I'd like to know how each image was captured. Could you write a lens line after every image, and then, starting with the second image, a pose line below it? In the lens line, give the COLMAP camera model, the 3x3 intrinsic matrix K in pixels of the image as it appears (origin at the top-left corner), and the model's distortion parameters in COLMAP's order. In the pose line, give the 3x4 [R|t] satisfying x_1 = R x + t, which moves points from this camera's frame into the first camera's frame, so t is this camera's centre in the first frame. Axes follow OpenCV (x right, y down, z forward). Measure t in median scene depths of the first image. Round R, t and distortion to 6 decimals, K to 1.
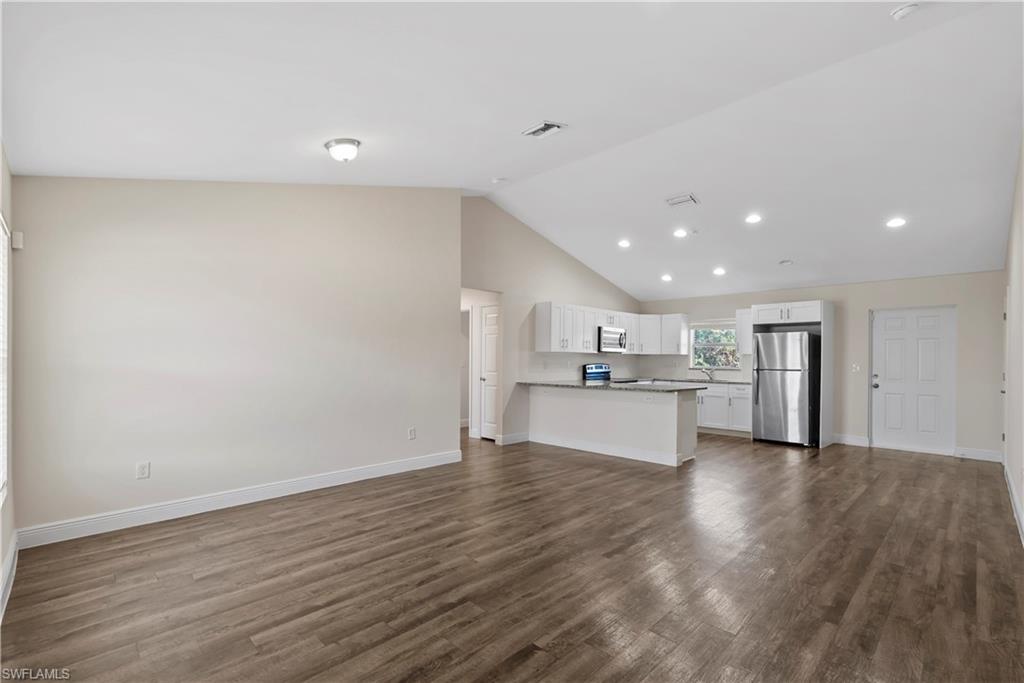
lens RADIAL K [[456.0, 0, 515.5], [0, 456.0, 347.3], [0, 0, 1]] dist [-0.000141, -0.000697]
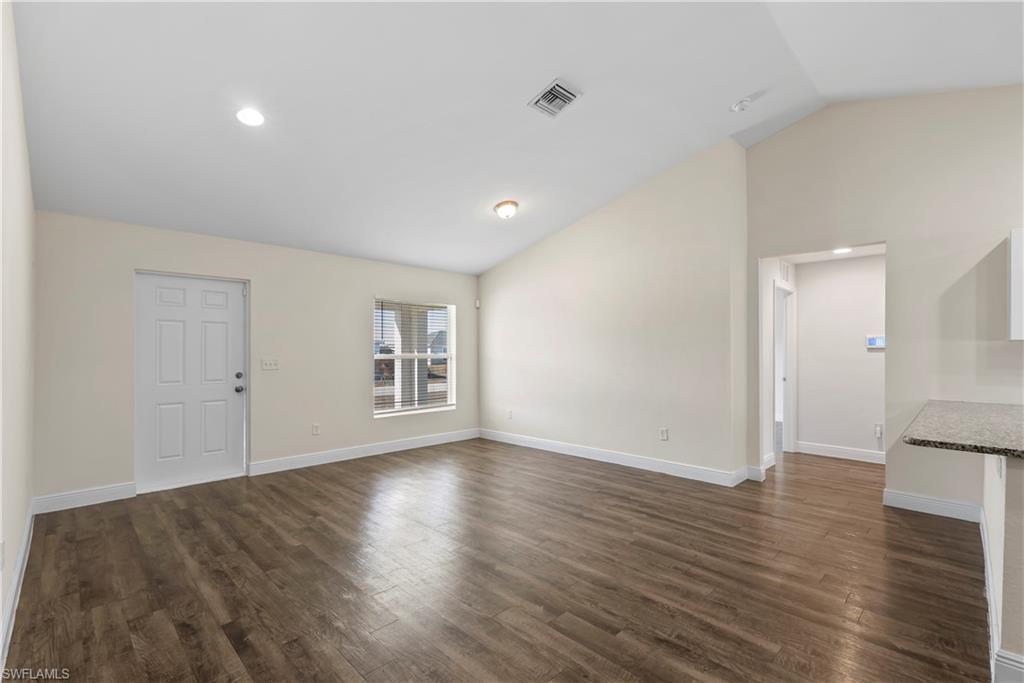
lens RADIAL K [[456.0, 0, 515.5], [0, 456.0, 347.3], [0, 0, 1]] dist [-0.000141, -0.000697]
pose [[0.005414, -0.016675, -0.999846, 1.209367], [0.026128, 0.999522, -0.016528, 0.028856], [0.999644, -0.026035, 0.005847, 1.167592]]
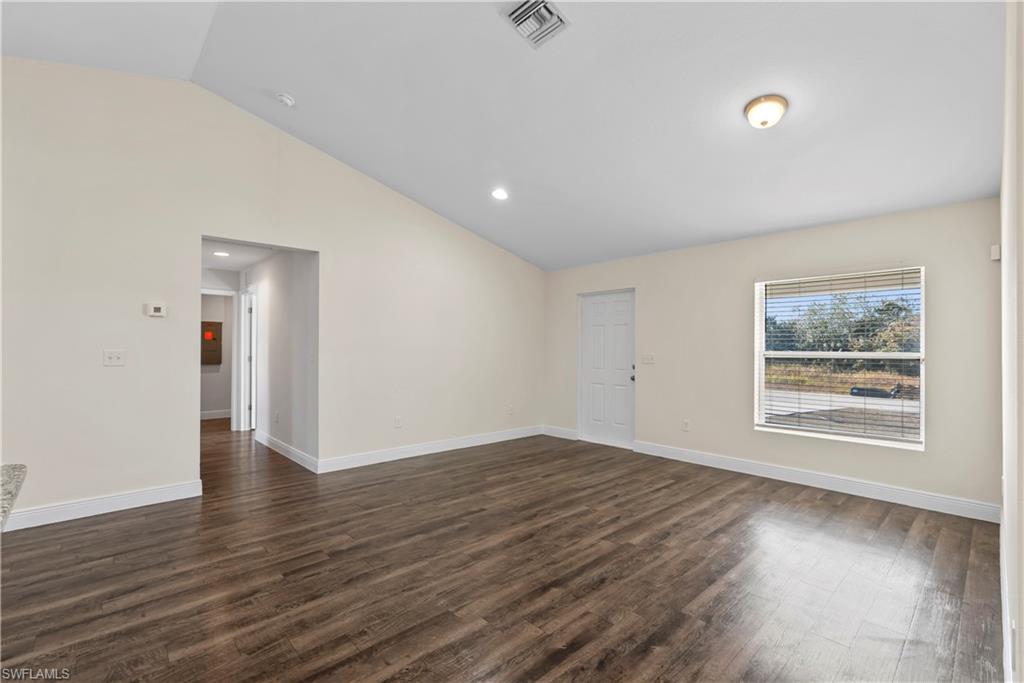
lens RADIAL K [[456.0, 0, 515.5], [0, 456.0, 347.3], [0, 0, 1]] dist [-0.000141, -0.000697]
pose [[-0.999598, -0.010380, 0.026387, 0.082101], [-0.011083, 0.999584, -0.026625, 0.049039], [-0.026099, -0.026907, -0.999297, 2.144089]]
